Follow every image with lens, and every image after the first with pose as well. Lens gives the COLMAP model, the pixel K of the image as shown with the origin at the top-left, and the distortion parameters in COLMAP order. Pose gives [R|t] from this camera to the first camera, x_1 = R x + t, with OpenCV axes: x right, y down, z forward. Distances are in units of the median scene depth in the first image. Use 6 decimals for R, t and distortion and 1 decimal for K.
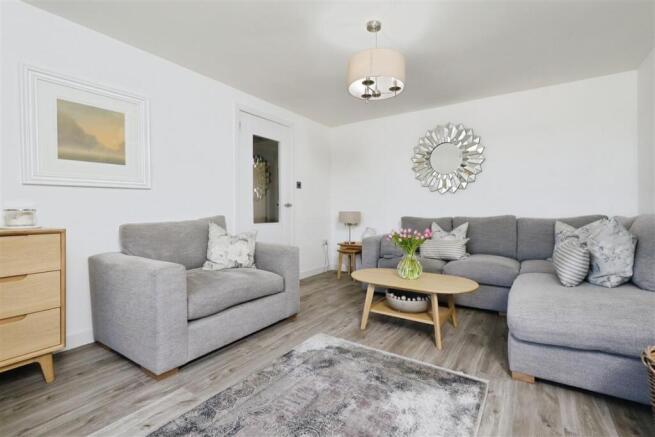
lens RADIAL K [[298.1, 0, 330.8], [0, 298.1, 212.7], [0, 0, 1]] dist [0.000505, -0.001042]
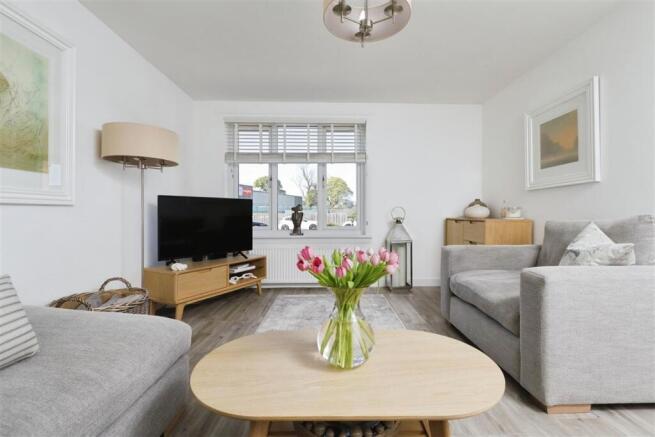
lens RADIAL K [[312.4, 0, 338.9], [0, 312.4, 212.0], [0, 0, 1]] dist [0.029091, 0.000840]
pose [[-0.806163, 0.005744, -0.591665, 0.565177], [-0.001310, 0.999933, 0.011493, -0.004438], [0.591692, 0.010040, -0.806102, 1.394342]]
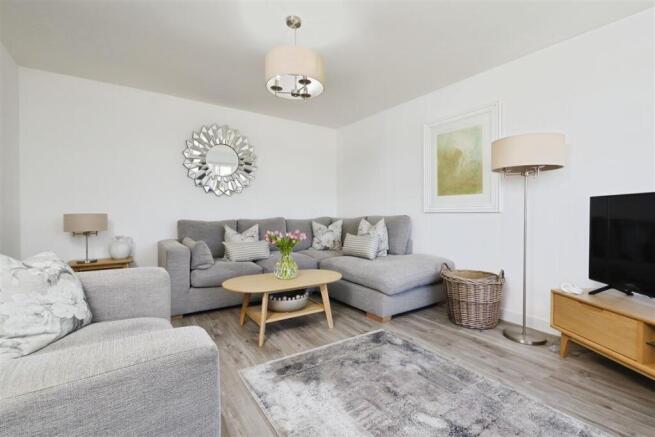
lens RADIAL K [[298.1, 0, 341.2], [0, 298.1, 215.8], [0, 0, 1]] dist [0.000505, -0.001042]
pose [[0.361433, -0.001628, 0.932397, -0.637207], [0.001851, 0.999998, 0.001029, 0.002266], [-0.932396, 0.001354, 0.361435, 0.456007]]
